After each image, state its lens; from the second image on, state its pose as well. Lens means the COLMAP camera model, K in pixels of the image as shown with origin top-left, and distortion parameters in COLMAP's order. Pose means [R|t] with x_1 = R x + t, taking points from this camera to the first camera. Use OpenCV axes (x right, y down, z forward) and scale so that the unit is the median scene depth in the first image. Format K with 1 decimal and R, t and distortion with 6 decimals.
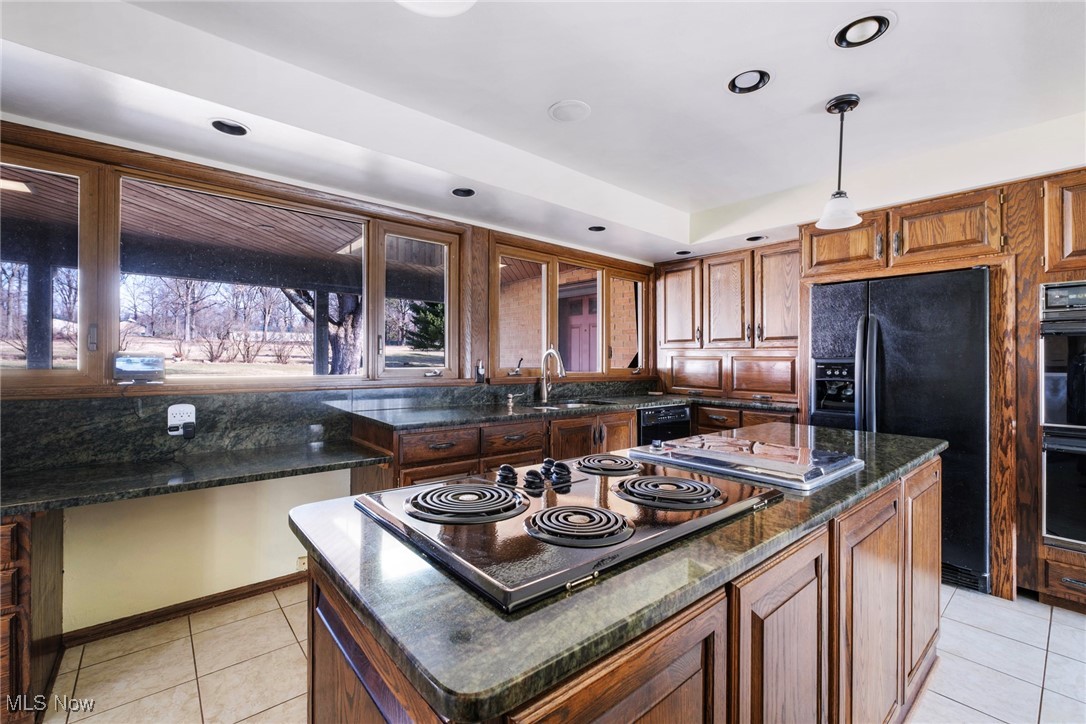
lens RADIAL K [[470.5, 0, 536.4], [0, 470.5, 356.0], [0, 0, 1]] dist [-0.006425, 0.003125]
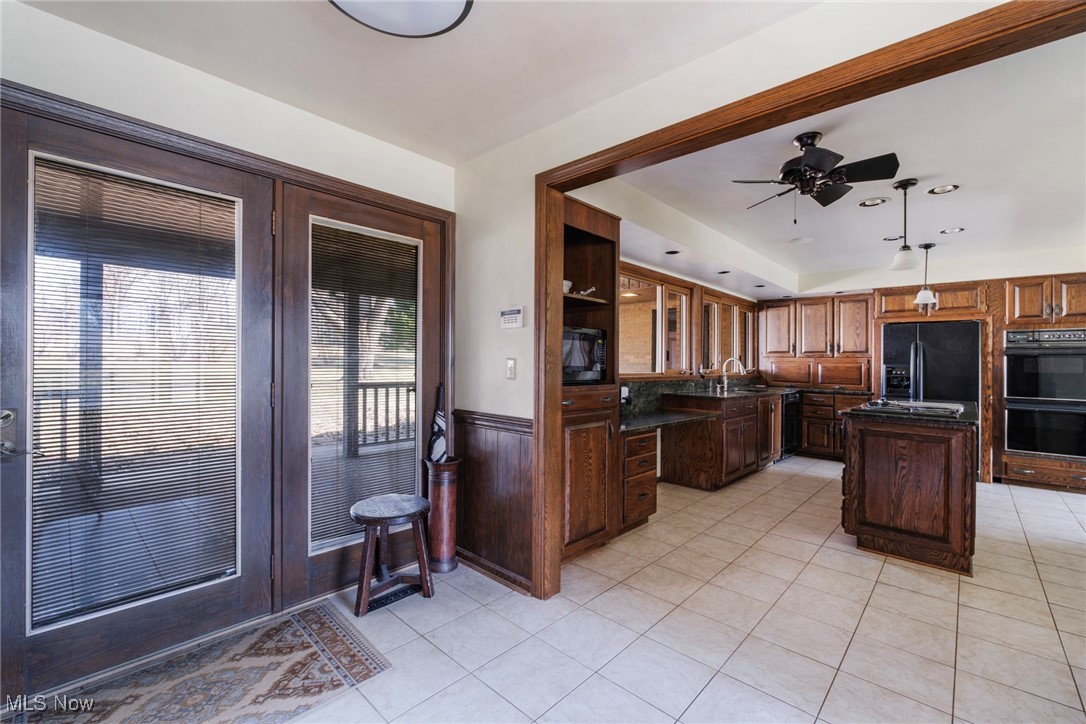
lens RADIAL K [[470.5, 0, 538.5], [0, 470.5, 355.7], [0, 0, 1]] dist [-0.006425, 0.003125]
pose [[0.993155, 0.008538, 0.116489, -1.119380], [-0.008205, 0.999961, -0.003336, -0.014165], [-0.116513, 0.002357, 0.993186, -0.758727]]
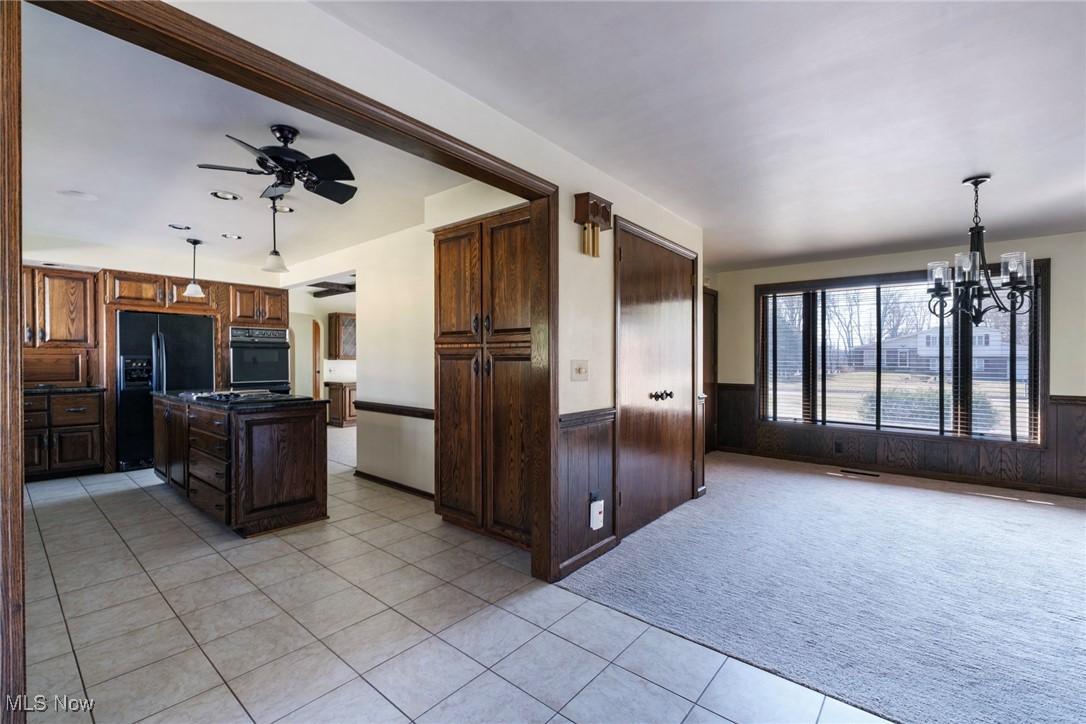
lens RADIAL K [[470.5, 0, 548.0], [0, 470.5, 352.0], [0, 0, 1]] dist [-0.006425, 0.003125]
pose [[-0.175443, 0.006917, 0.984465, -1.511177], [-0.013686, 0.999862, -0.009464, -0.015996], [-0.984395, -0.015134, -0.175324, -0.206564]]
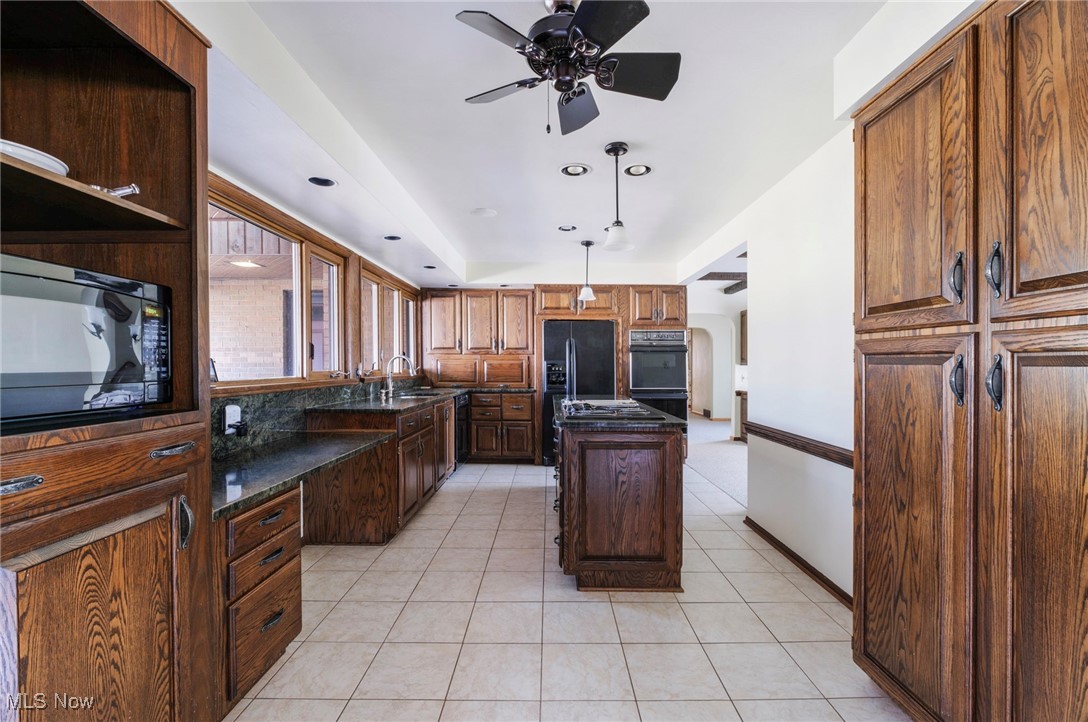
lens RADIAL K [[471.3, 0, 556.4], [0, 471.3, 368.8], [0, 0, 1]] dist [-0.006425, 0.003125]
pose [[0.636516, -0.015656, 0.771105, -0.929860], [-0.003762, 0.999719, 0.023403, -0.009183], [-0.771254, -0.017798, 0.636278, -0.226468]]
